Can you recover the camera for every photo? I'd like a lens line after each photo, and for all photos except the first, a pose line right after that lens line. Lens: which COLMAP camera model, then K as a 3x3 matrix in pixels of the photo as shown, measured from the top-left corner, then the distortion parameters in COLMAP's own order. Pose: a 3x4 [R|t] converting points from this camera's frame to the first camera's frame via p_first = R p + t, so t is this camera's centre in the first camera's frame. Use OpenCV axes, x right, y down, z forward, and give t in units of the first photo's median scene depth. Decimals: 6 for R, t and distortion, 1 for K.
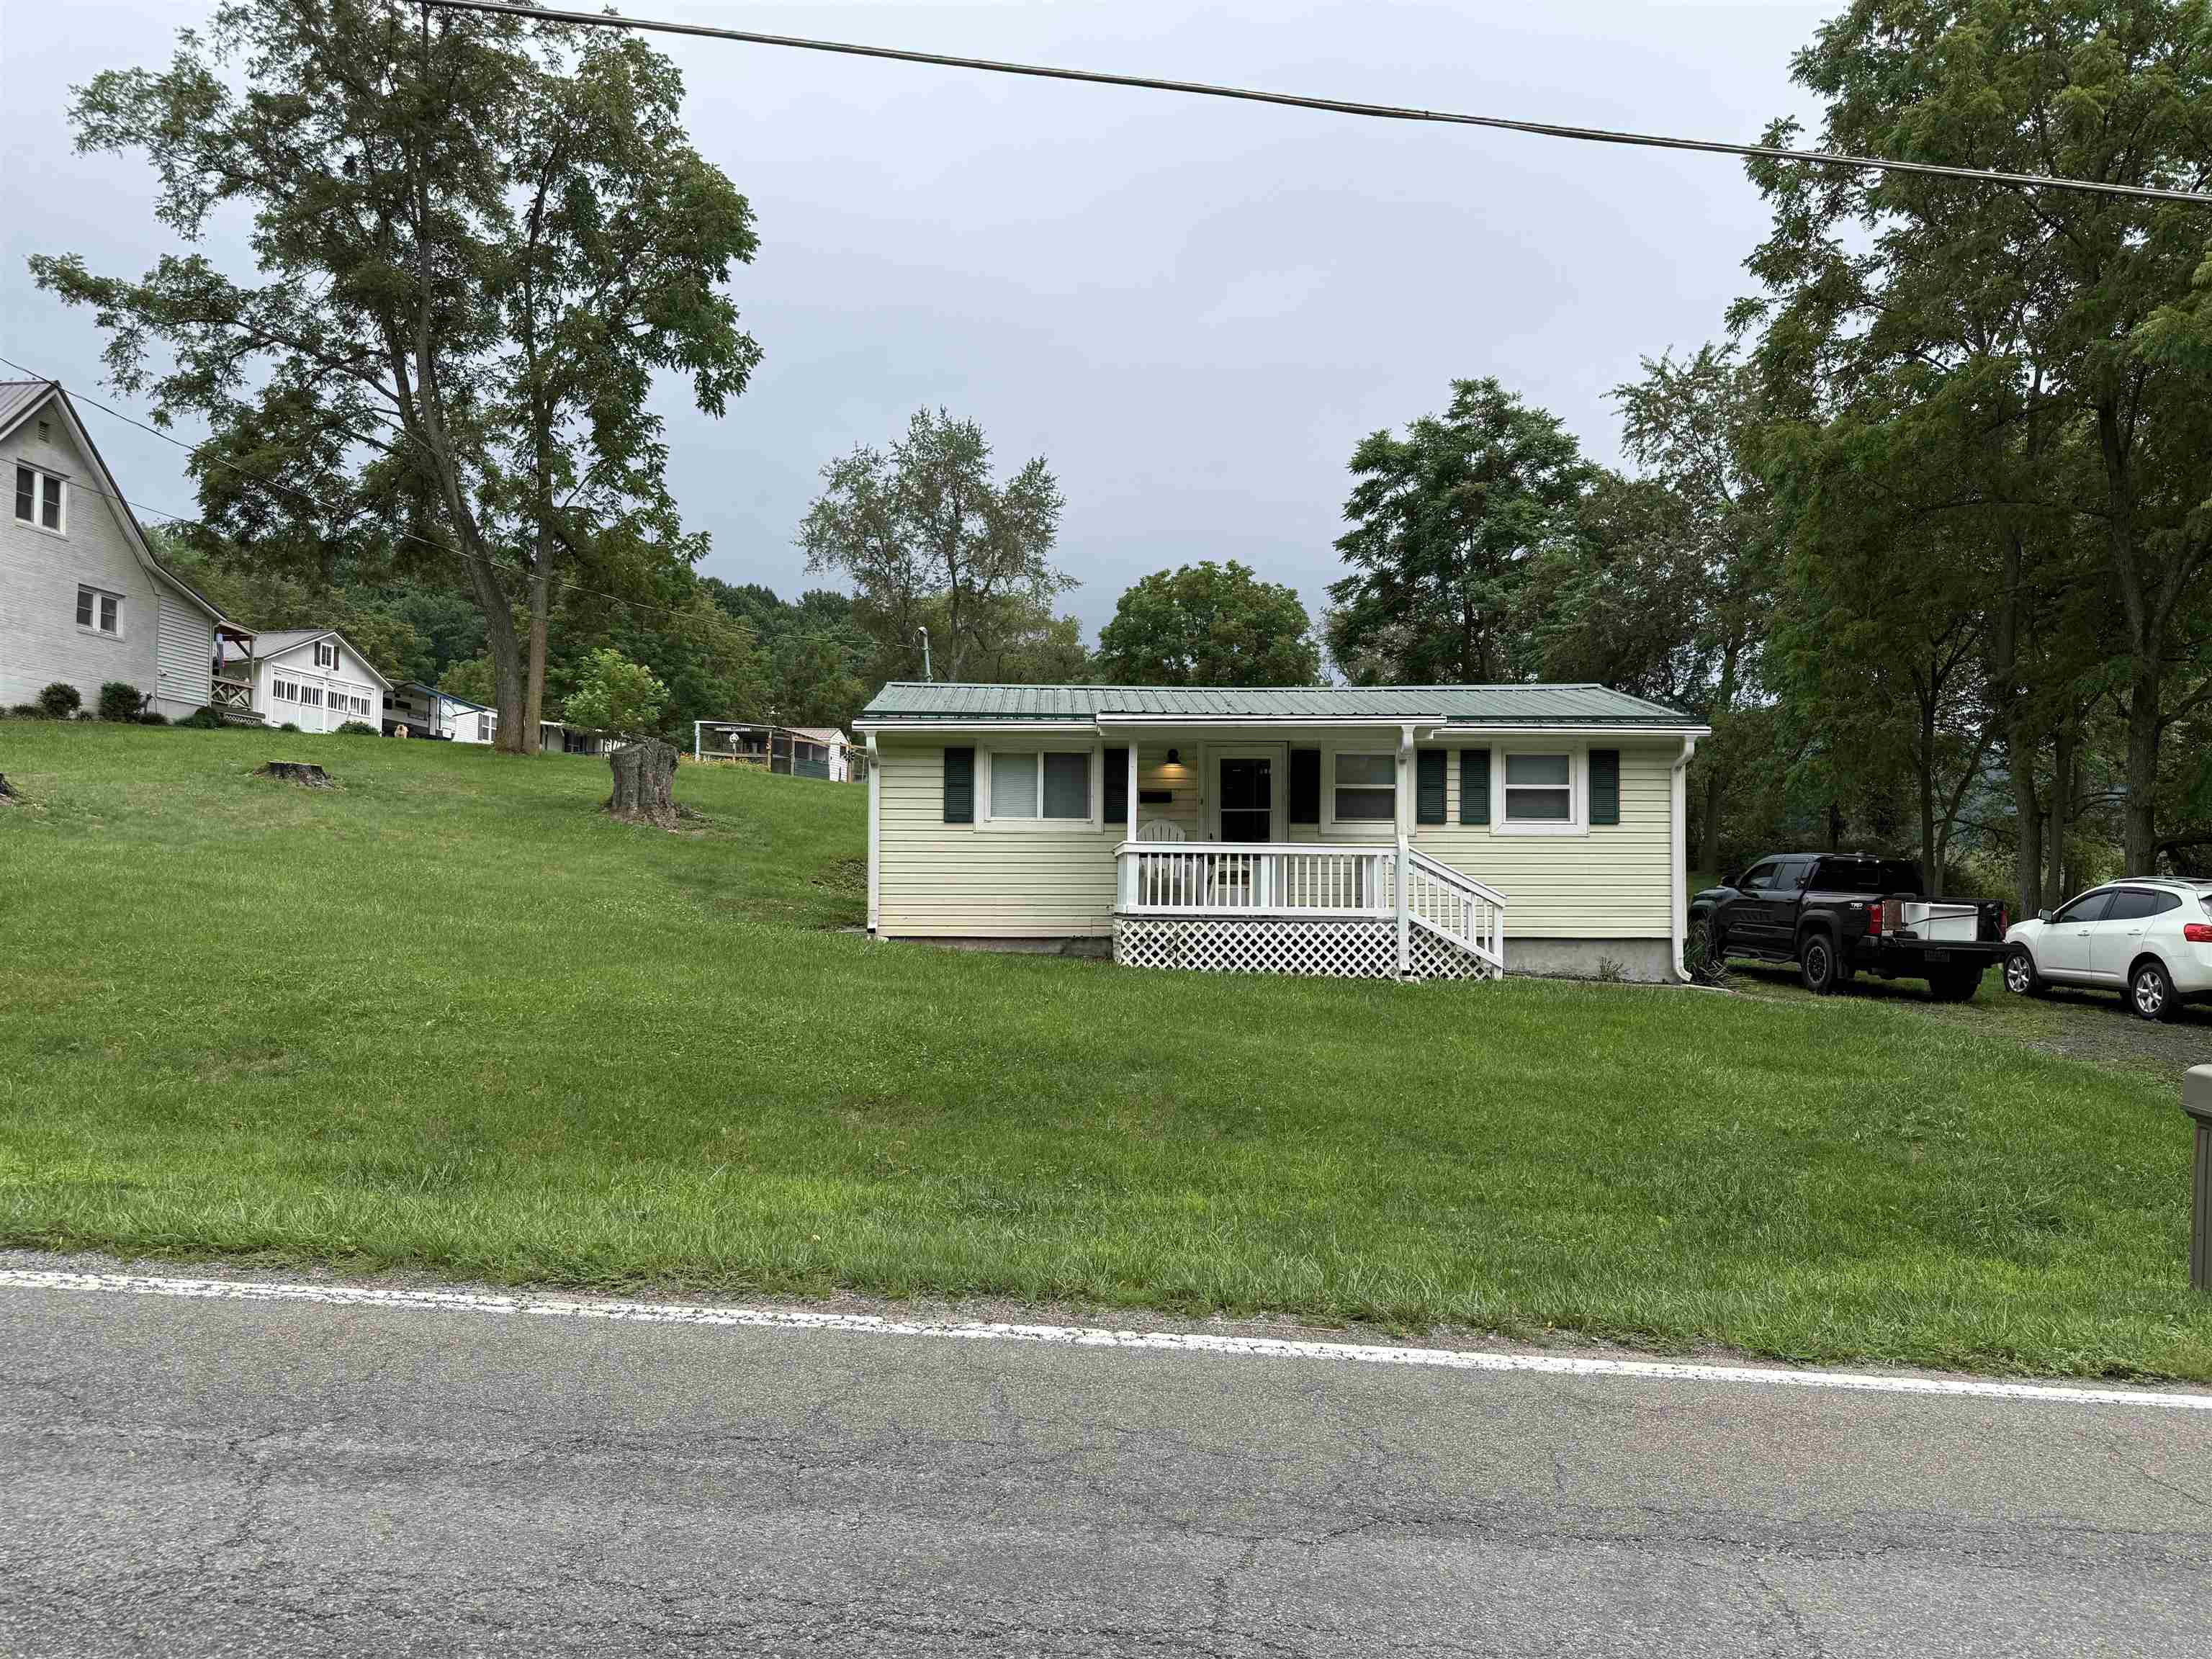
lens RADIAL K [[1535.8, 0, 1106.0], [0, 1535.8, 829.5], [0, 0, 1]] dist [0.157998, -0.241504]
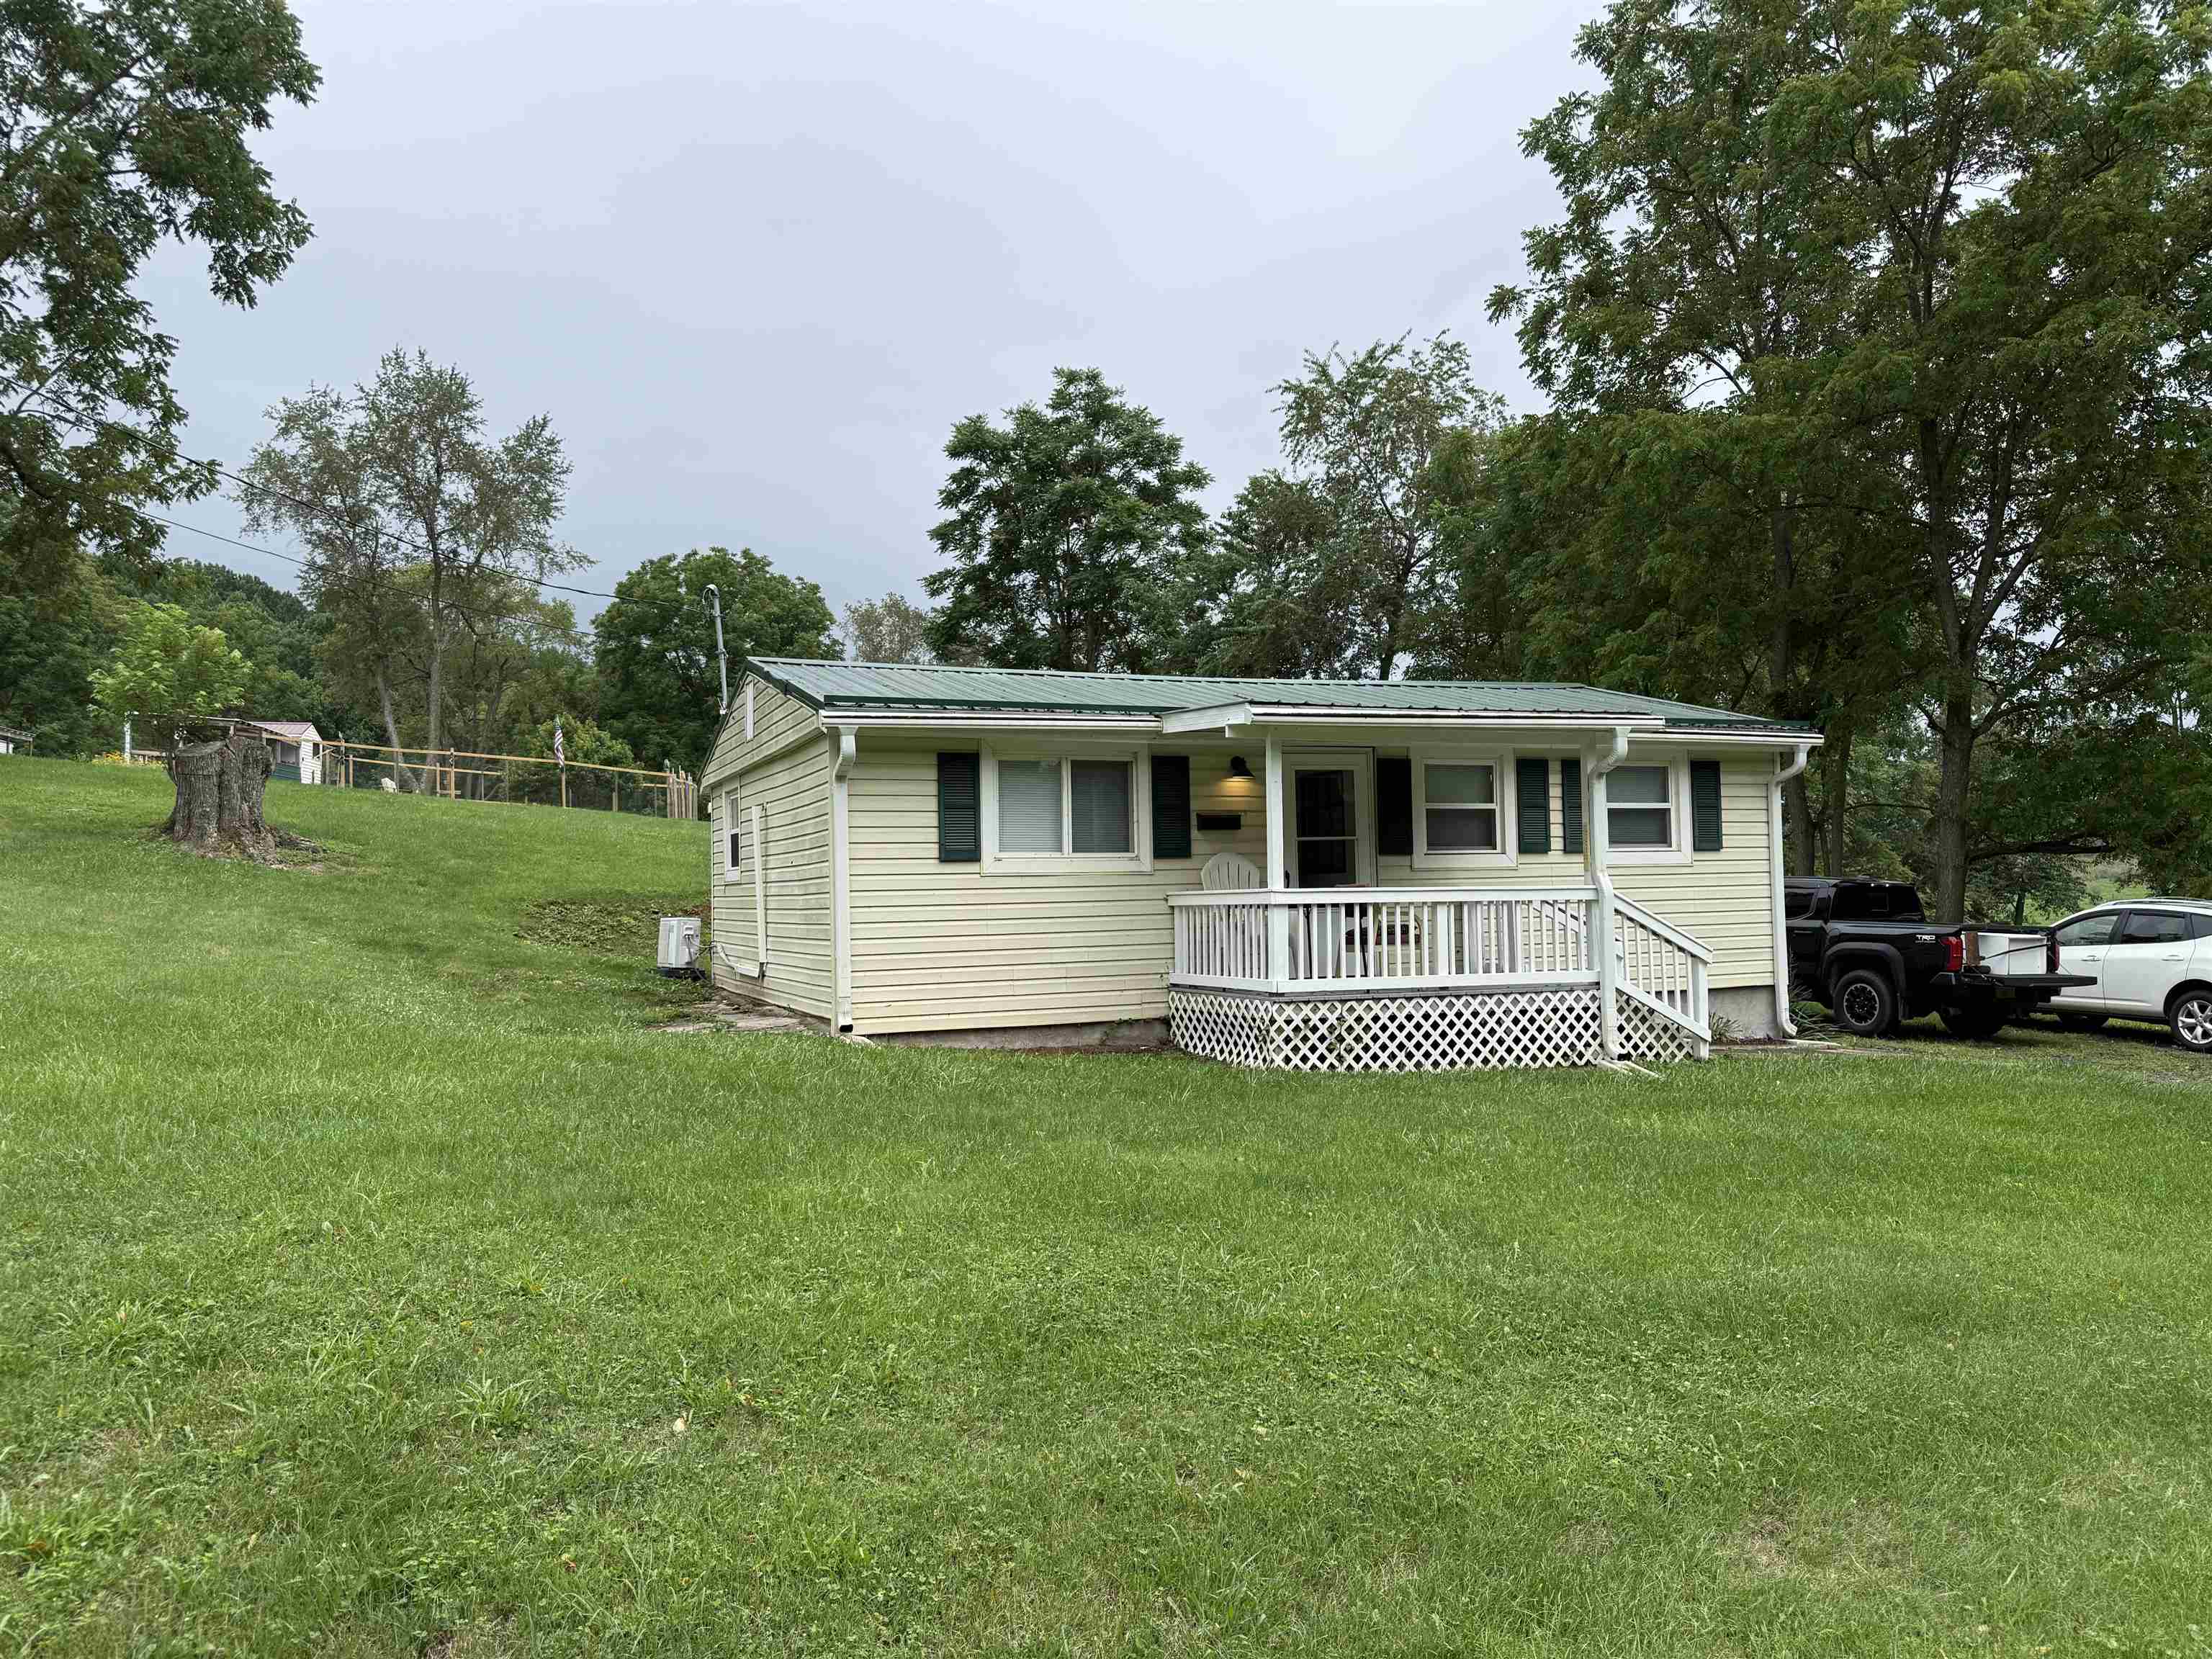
lens RADIAL K [[1552.7, 0, 1106.0], [0, 1552.7, 829.5], [0, 0, 1]] dist [0.120256, -0.160655]
pose [[0.942535, -0.009765, 0.333964, -0.166868], [0.010675, 0.999943, -0.000888, -0.011077], [-0.333936, 0.004401, 0.942585, 0.204468]]
